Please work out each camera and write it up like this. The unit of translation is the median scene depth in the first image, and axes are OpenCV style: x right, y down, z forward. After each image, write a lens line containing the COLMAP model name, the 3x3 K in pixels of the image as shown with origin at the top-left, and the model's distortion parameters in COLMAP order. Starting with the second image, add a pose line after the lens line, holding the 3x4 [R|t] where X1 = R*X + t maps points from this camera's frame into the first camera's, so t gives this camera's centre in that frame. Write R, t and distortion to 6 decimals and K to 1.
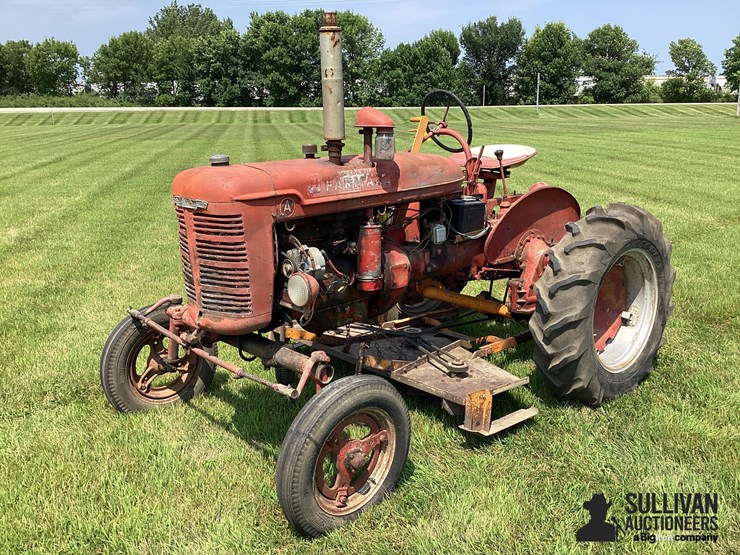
lens RADIAL K [[672.8, 0, 378.4], [0, 672.8, 280.3], [0, 0, 1]] dist [0.105457, -0.194875]
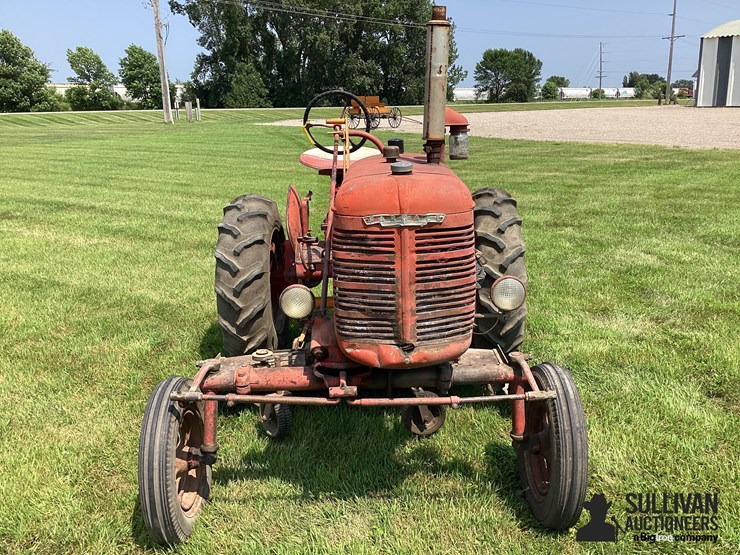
lens RADIAL K [[672.5, 0, 378.9], [0, 672.5, 287.4], [0, 0, 1]] dist [0.099488, -0.184714]
pose [[0.678194, -0.194609, 0.708647, -0.804149], [0.195663, 0.977309, 0.081134, -0.094511], [-0.708357, 0.083631, 0.700883, 0.393979]]
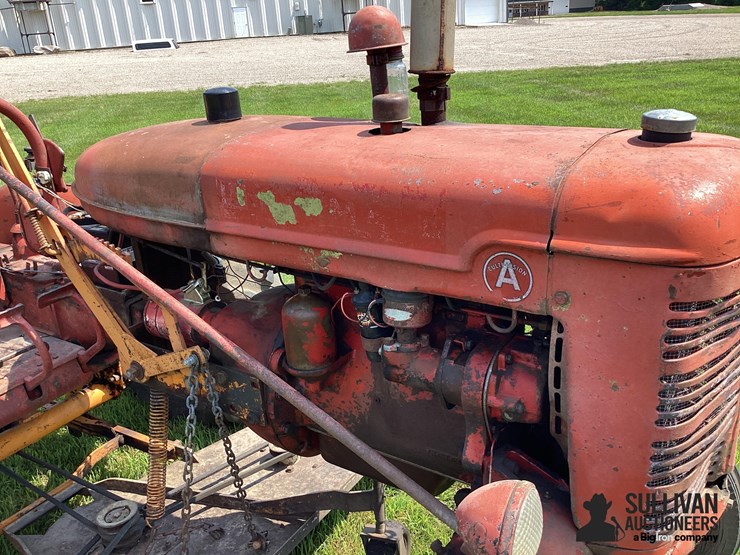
lens RADIAL K [[672.5, 0, 378.9], [0, 672.5, 287.4], [0, 0, 1]] dist [0.099488, -0.184714]
pose [[-0.257754, -0.328182, 0.908768, -0.512074], [0.299609, 0.867040, 0.398090, -0.269141], [-0.918585, 0.374884, -0.125157, 1.113401]]
